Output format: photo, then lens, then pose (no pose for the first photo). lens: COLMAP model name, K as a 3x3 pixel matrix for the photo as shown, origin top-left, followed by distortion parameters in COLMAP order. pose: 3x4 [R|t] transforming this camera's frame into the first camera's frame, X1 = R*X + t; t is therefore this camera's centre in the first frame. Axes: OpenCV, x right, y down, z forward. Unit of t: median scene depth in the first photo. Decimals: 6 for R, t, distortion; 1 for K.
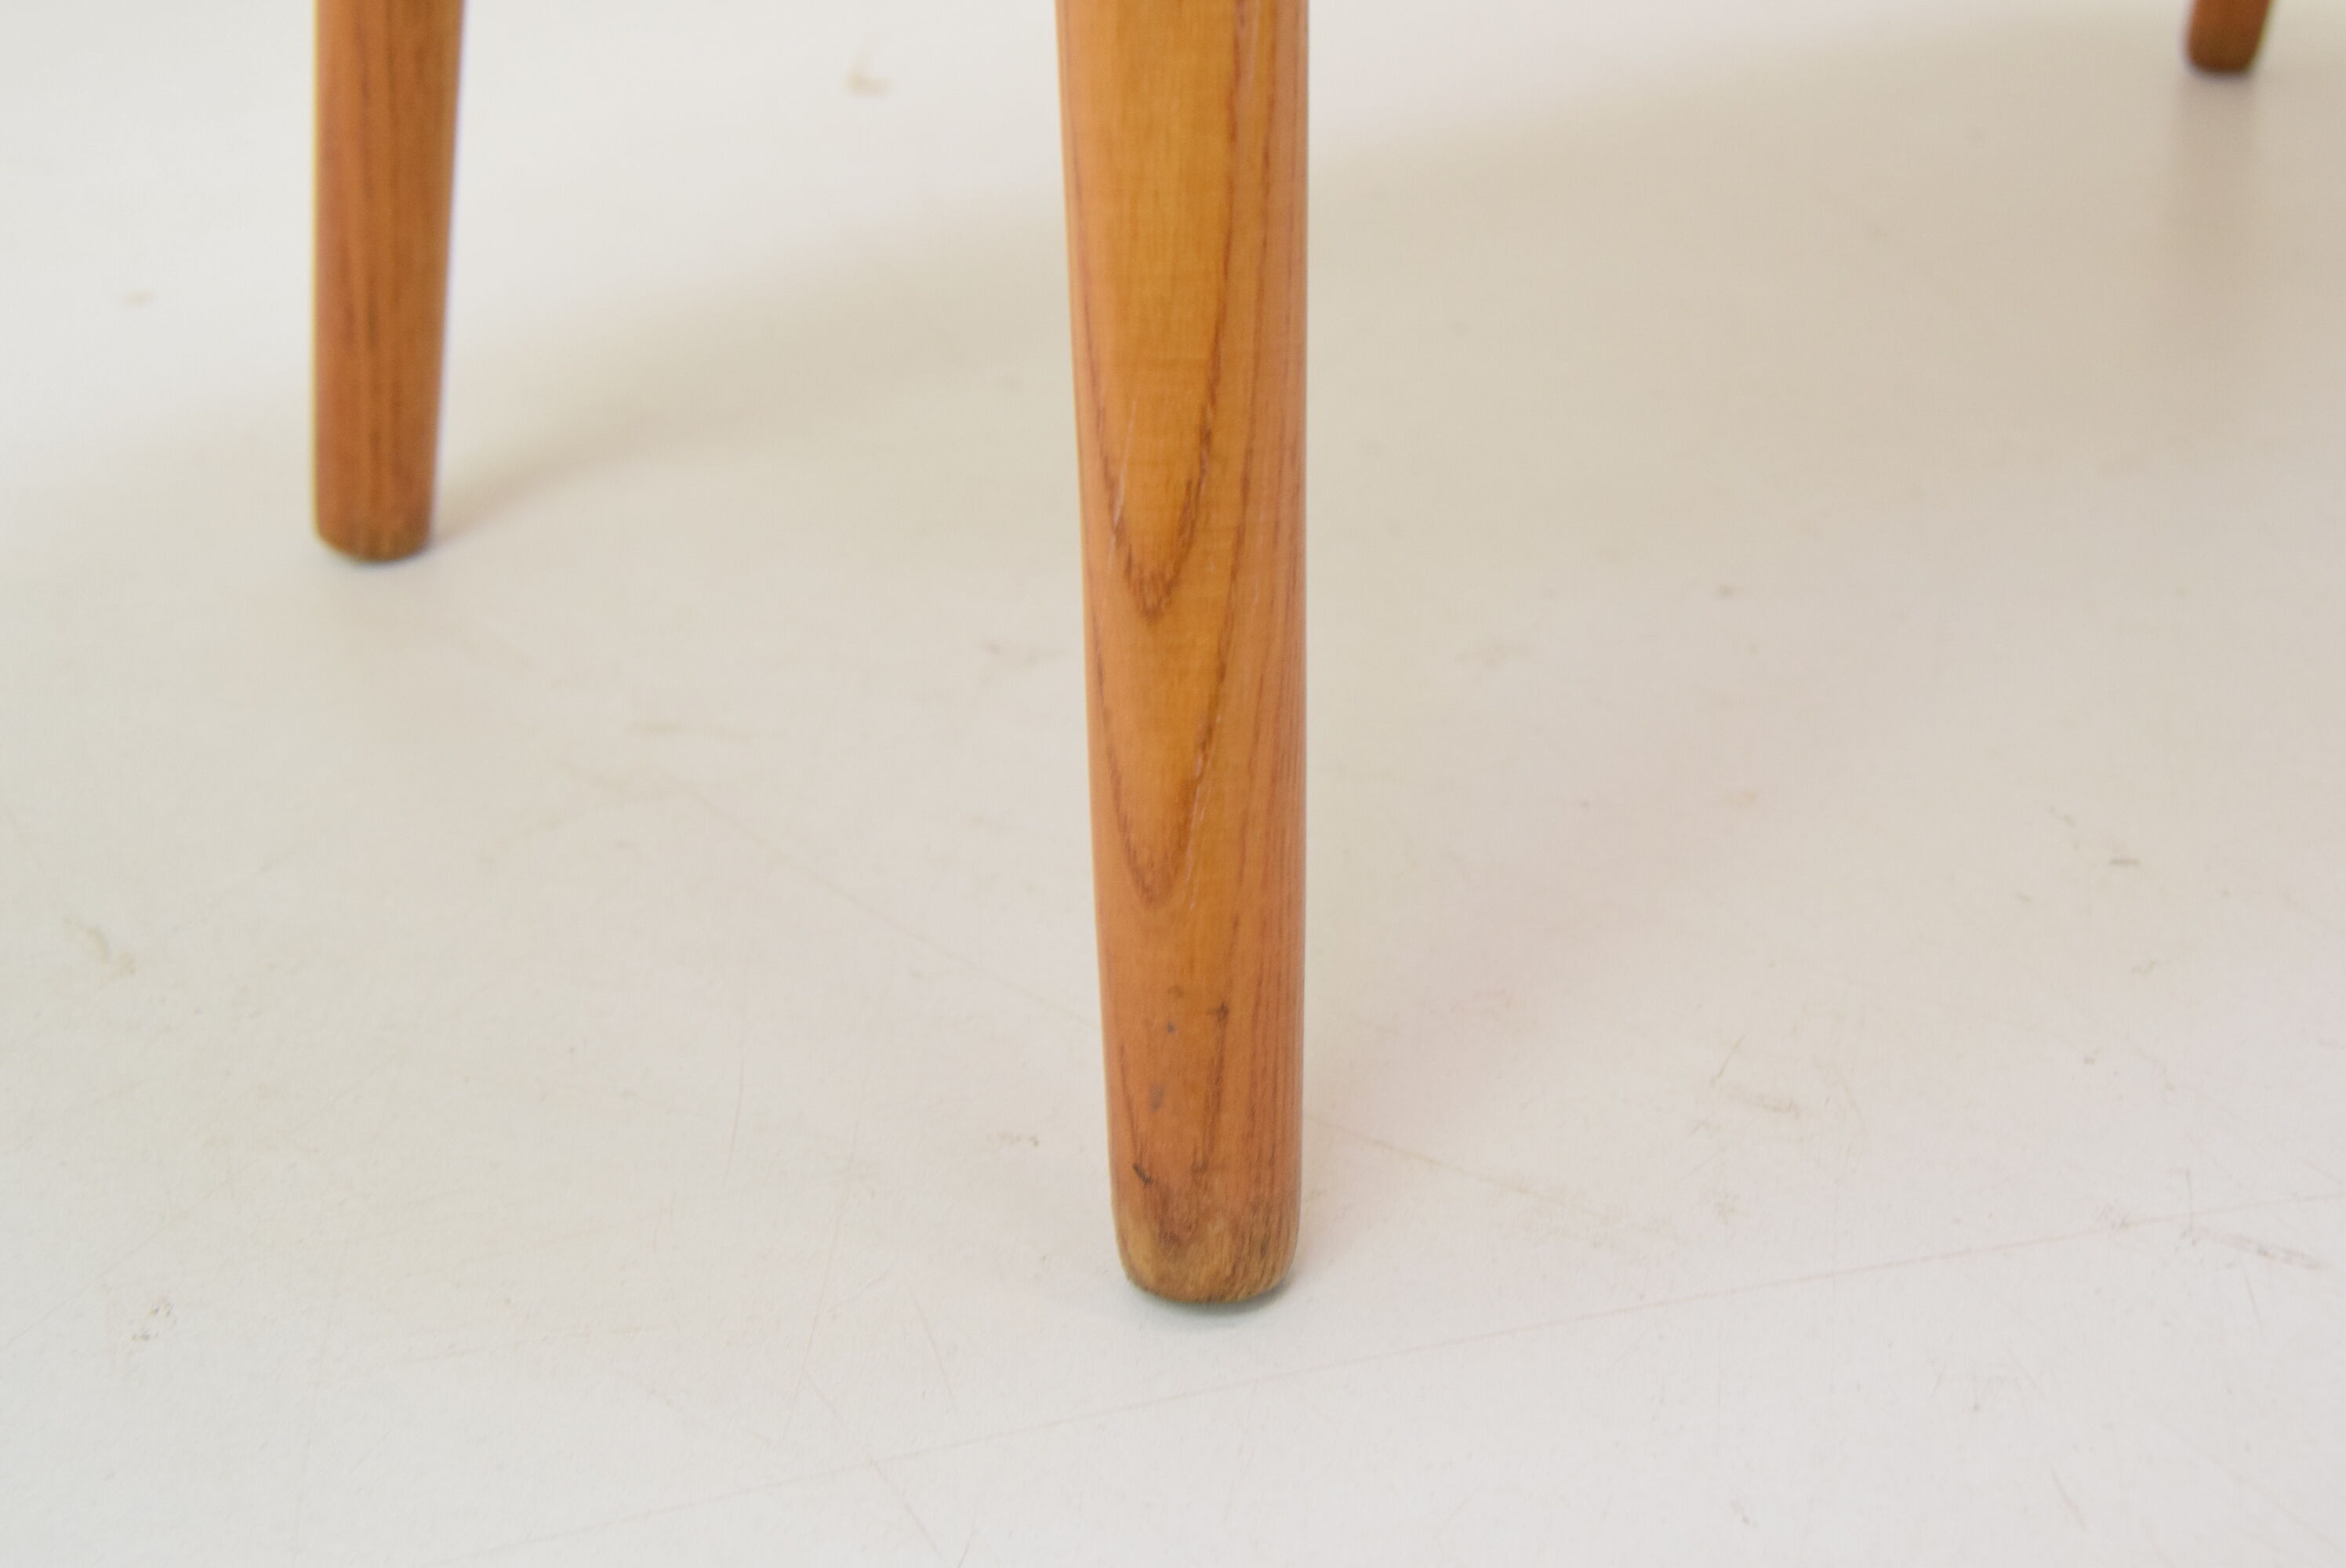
lens RADIAL K [[3109.6, 0, 1179.0], [0, 3109.6, 796.0], [0, 0, 1]] dist [-0.058903, 0.000000]
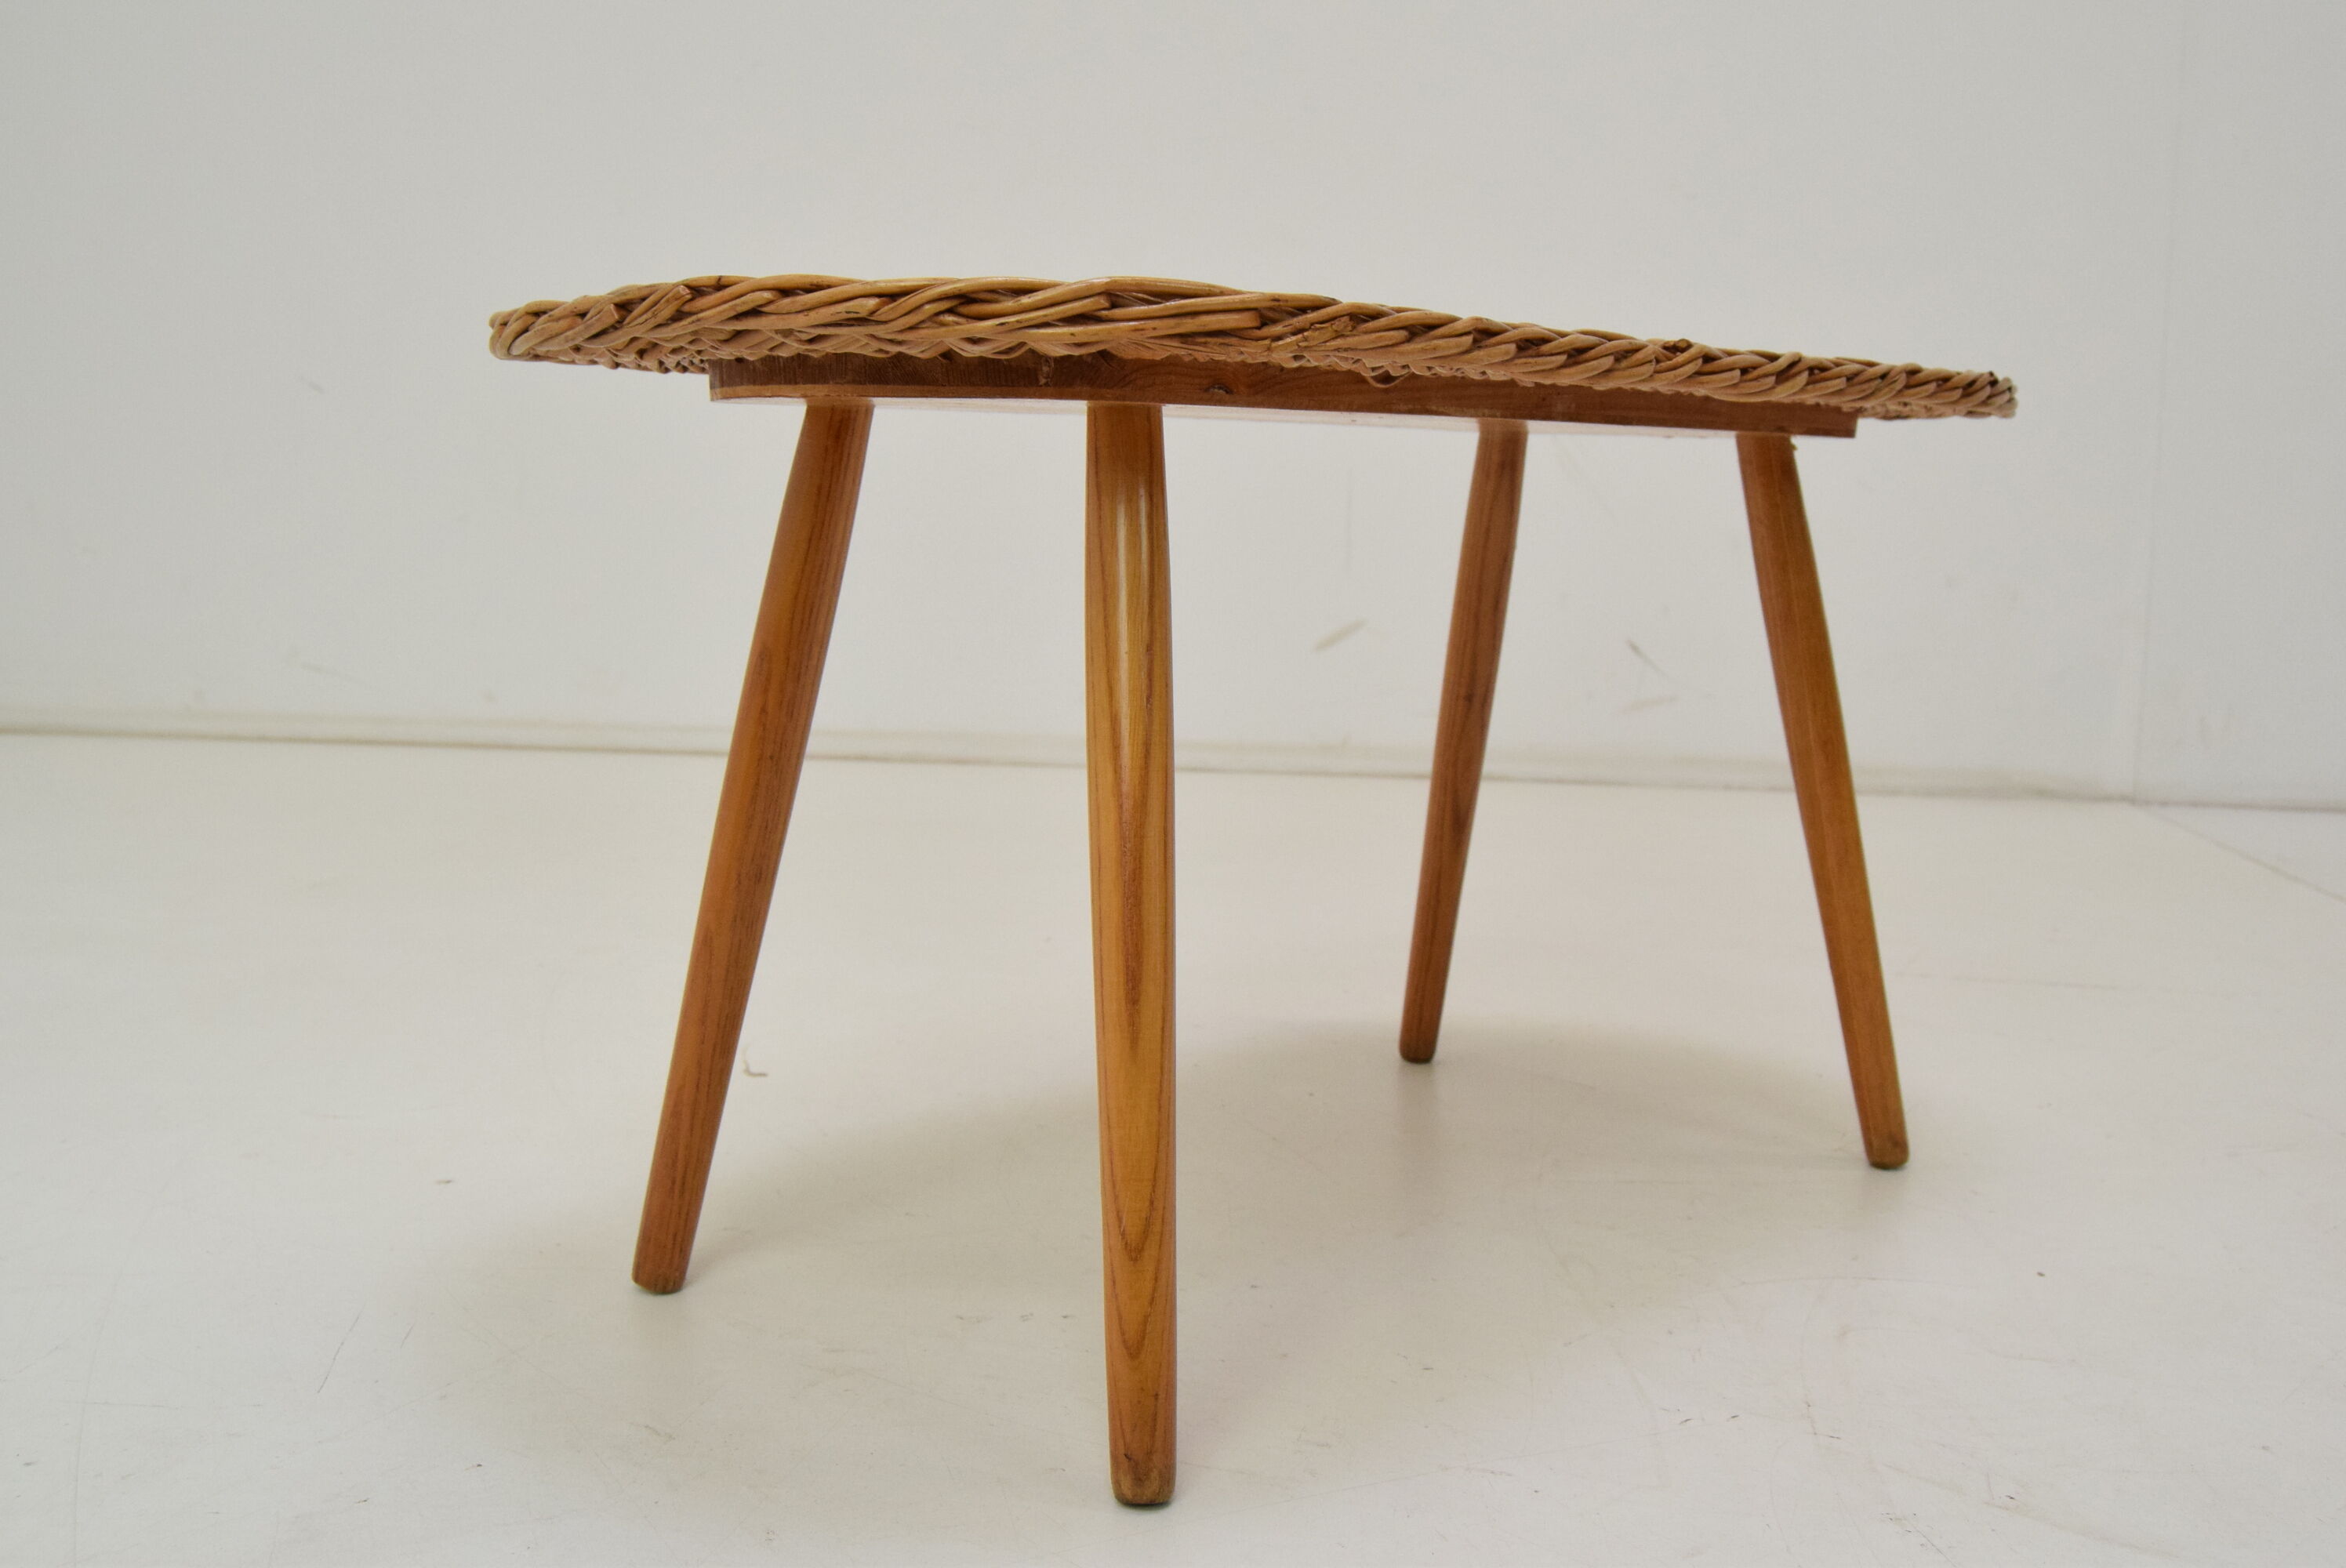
lens RADIAL K [[2467.1, 0, 1177.4], [0, 2467.1, 802.3], [0, 0, 1]] dist [-0.064470, 0.000000]
pose [[0.971317, 0.017409, 0.237151, -0.537957], [0.058885, 0.948643, -0.310821, 0.264195], [-0.230383, 0.315870, 0.920407, -1.367732]]
